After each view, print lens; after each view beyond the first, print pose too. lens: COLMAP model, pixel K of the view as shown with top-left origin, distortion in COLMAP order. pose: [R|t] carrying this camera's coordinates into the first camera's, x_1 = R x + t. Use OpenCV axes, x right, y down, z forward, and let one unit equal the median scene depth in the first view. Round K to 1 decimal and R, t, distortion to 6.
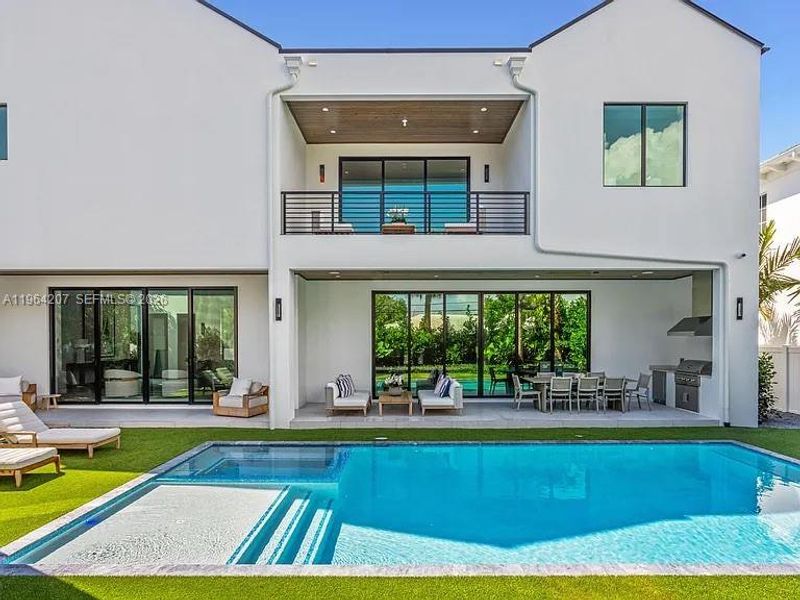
lens RADIAL K [[435.4, 0, 396.2], [0, 435.4, 344.8], [0, 0, 1]] dist [-0.004548, -0.001070]
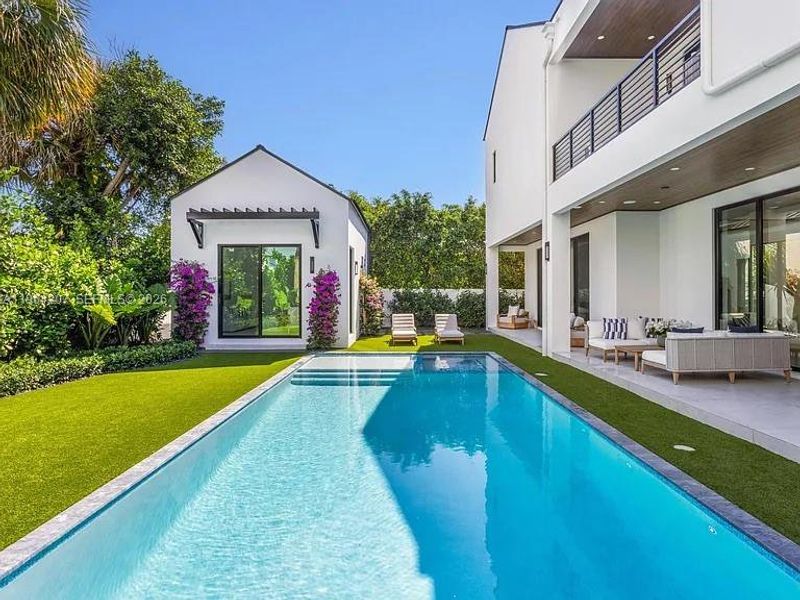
lens RADIAL K [[435.7, 0, 413.1], [0, 435.7, 287.8], [0, 0, 1]] dist [0.002553, 0.000966]
pose [[0.023252, -0.011887, -0.999659, 0.847152], [-0.018339, 0.999756, -0.012315, 0.034144], [0.999561, 0.018619, 0.023028, 0.617538]]
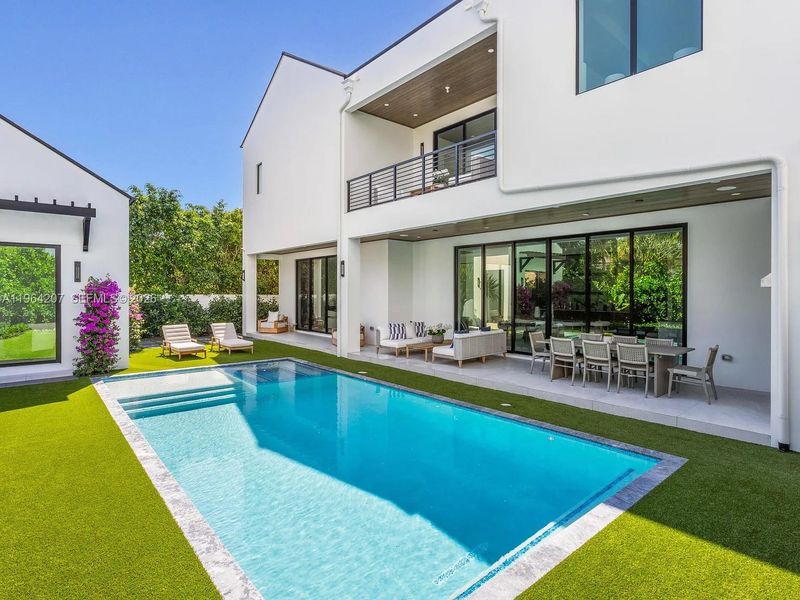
lens RADIAL K [[428.7, 0, 400.7], [0, 428.7, 294.4], [0, 0, 1]] dist [-0.003322, 0.000417]
pose [[0.651519, 0.009209, -0.758576, 0.850742], [-0.019375, 0.999802, -0.004504, 0.001139], [0.758384, 0.017632, 0.651569, 0.266232]]
